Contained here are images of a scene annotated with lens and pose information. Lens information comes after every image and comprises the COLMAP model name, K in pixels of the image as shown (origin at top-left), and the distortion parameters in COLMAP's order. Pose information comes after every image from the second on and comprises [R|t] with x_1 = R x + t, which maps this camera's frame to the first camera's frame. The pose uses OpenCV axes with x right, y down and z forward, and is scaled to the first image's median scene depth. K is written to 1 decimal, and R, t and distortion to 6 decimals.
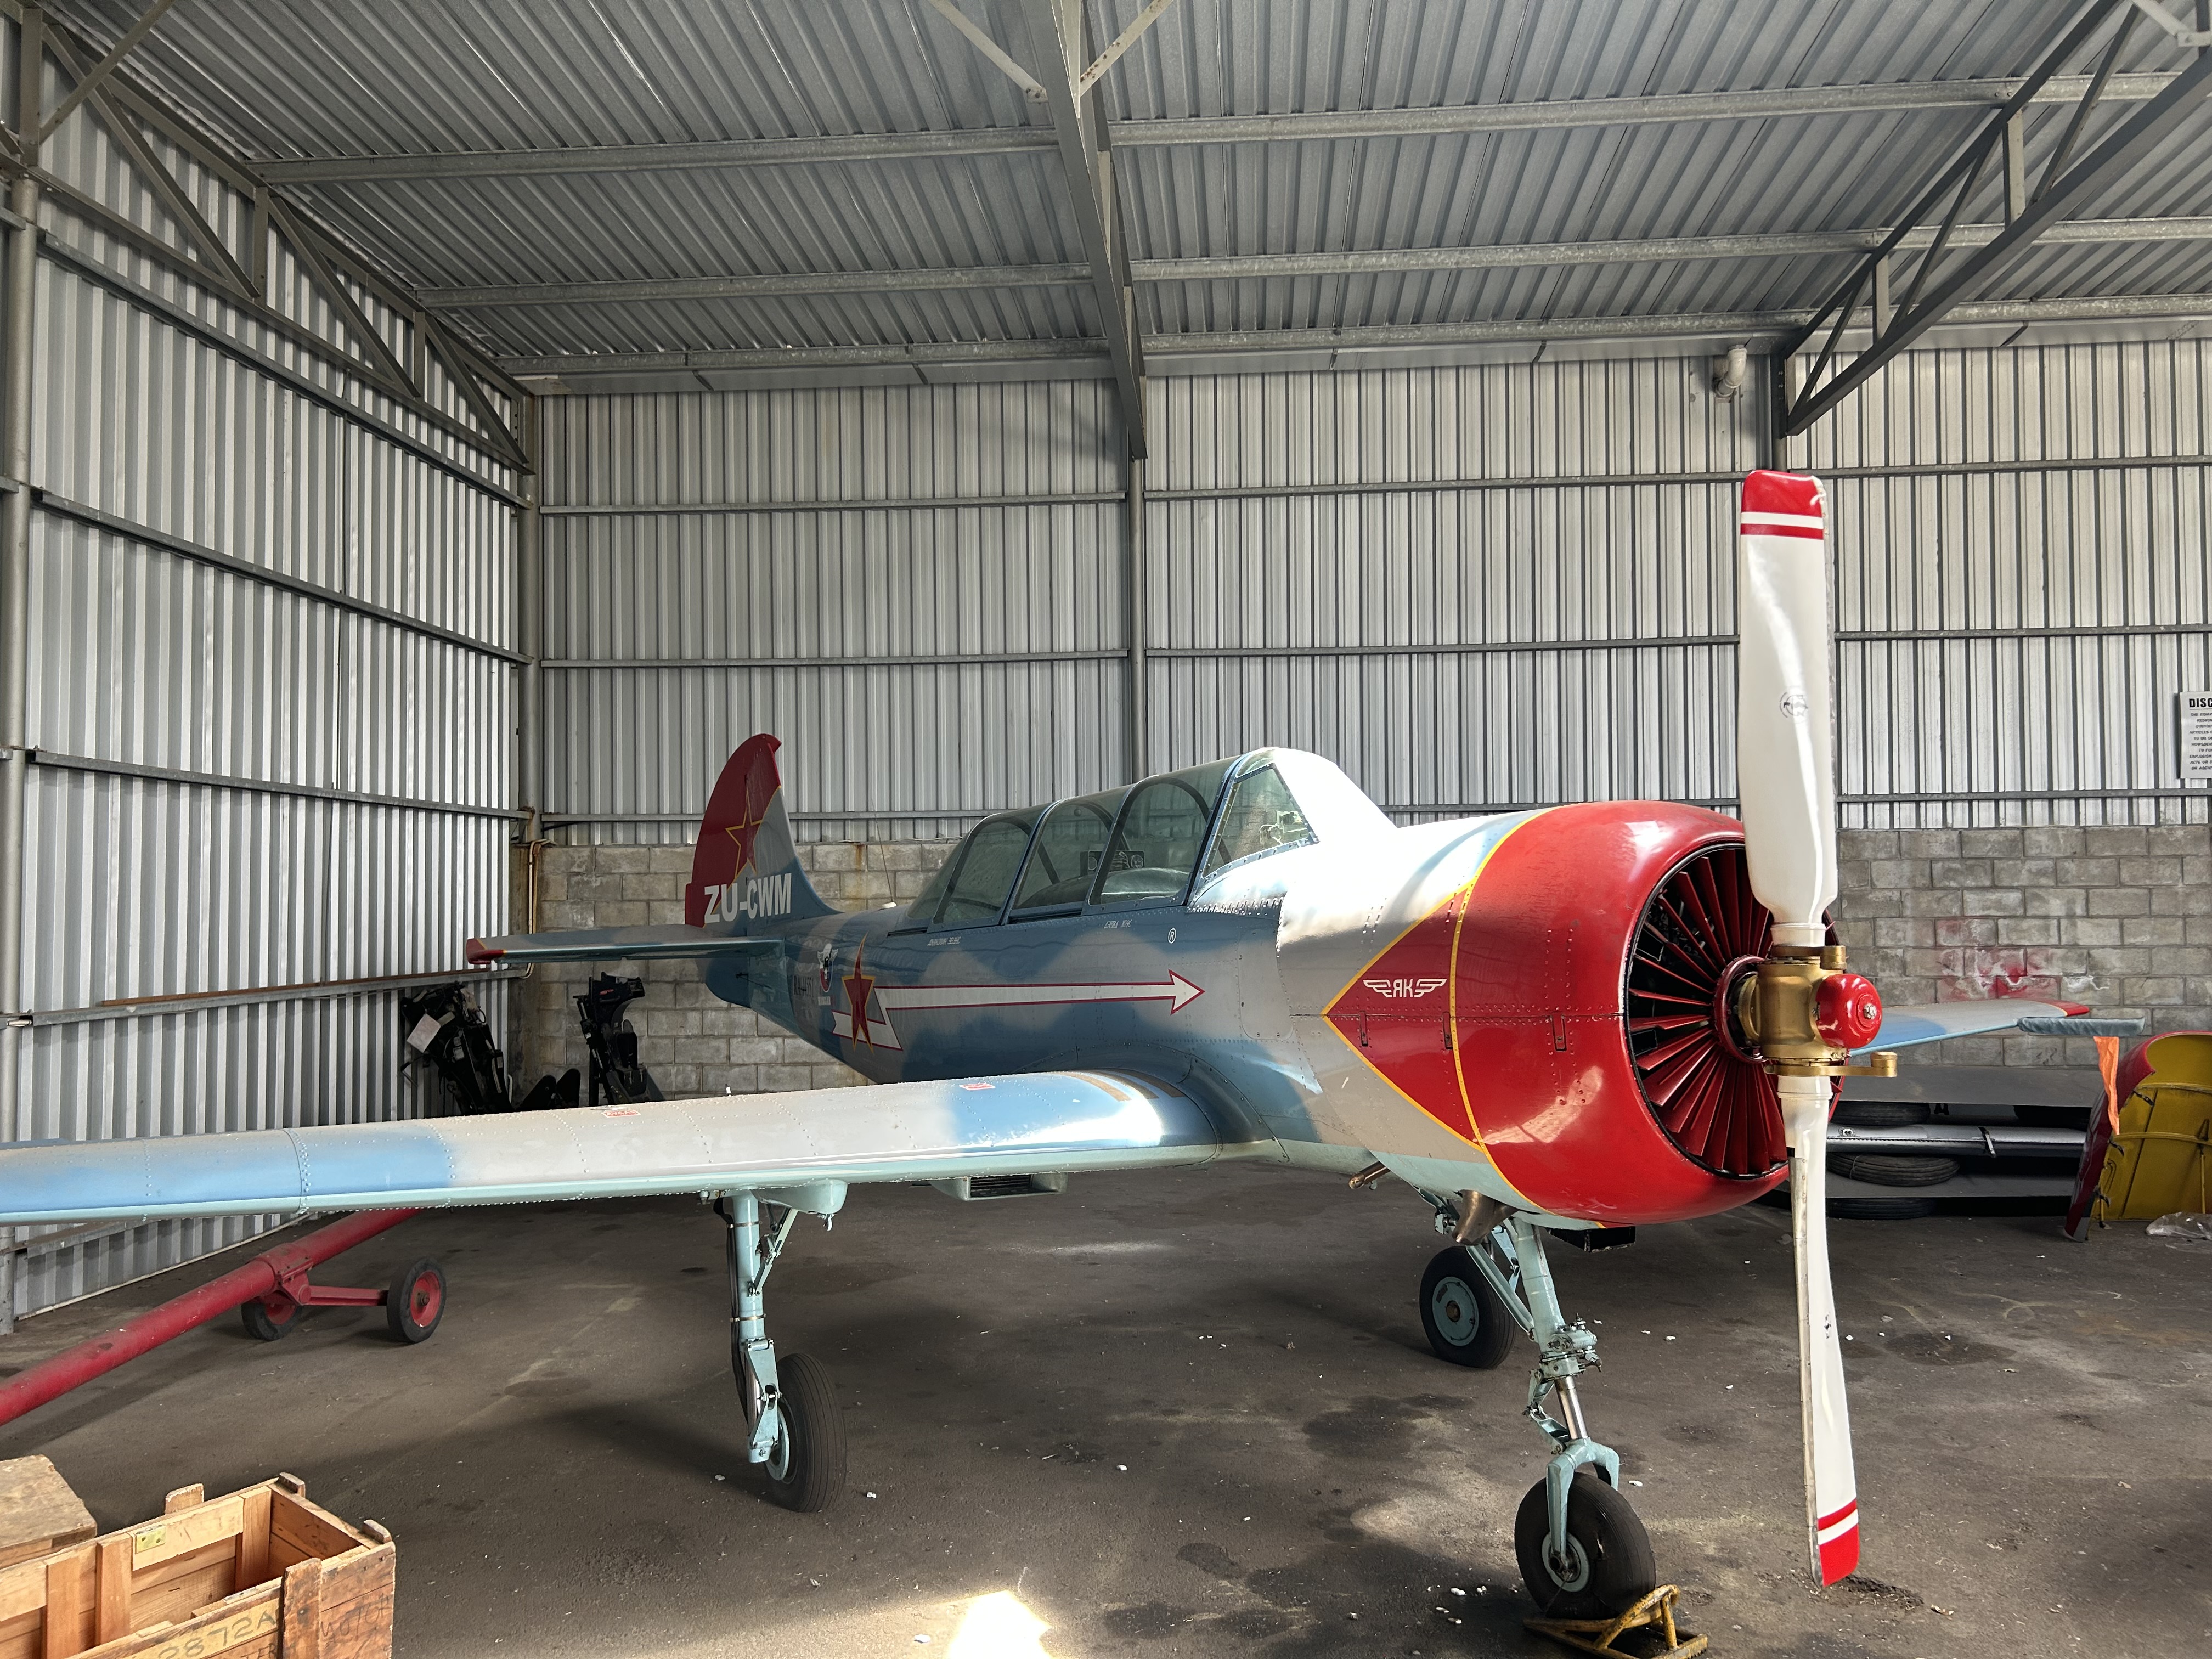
lens RADIAL K [[1681.8, 0, 1098.2], [0, 1681.8, 839.2], [0, 0, 1]] dist [0.010217, -0.016056]
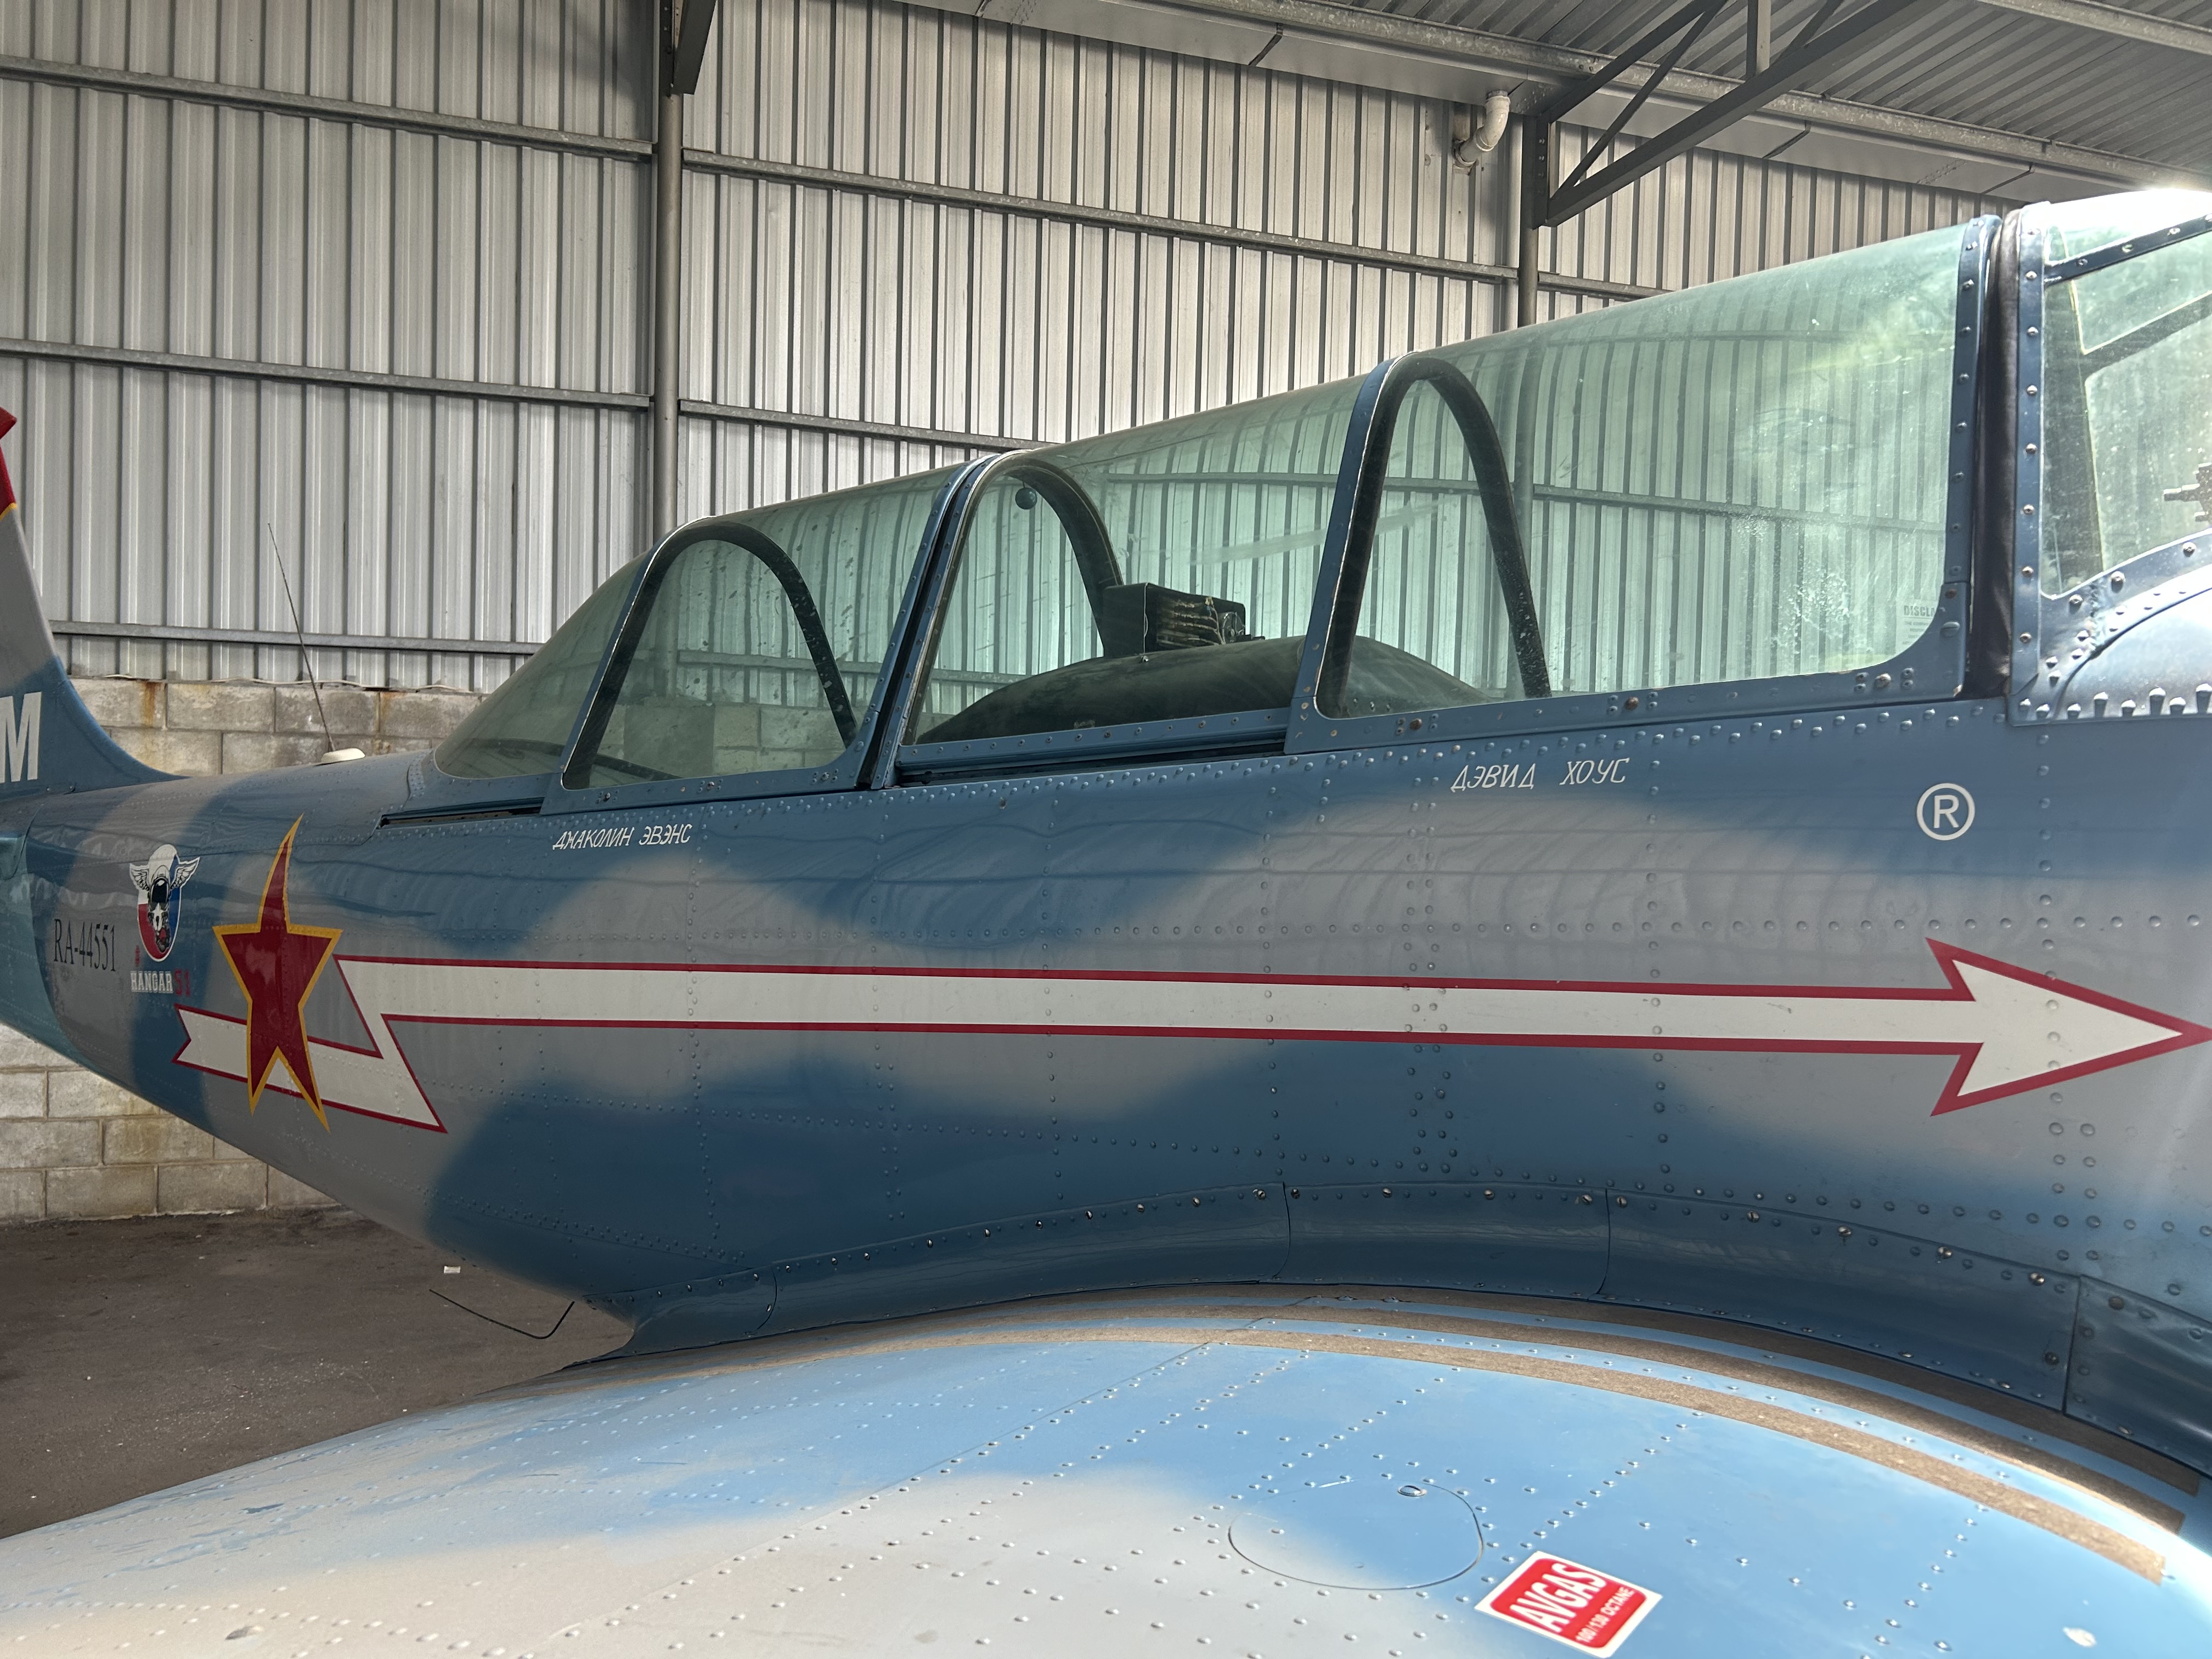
lens RADIAL K [[1681.8, 0, 1108.9], [0, 1681.8, 837.2], [0, 0, 1]] dist [0.010217, -0.016056]
pose [[0.912014, 0.025766, 0.409348, -0.122240], [-0.041475, 0.998703, 0.029542, 0.039382], [-0.408056, -0.043920, 0.911900, 0.543154]]
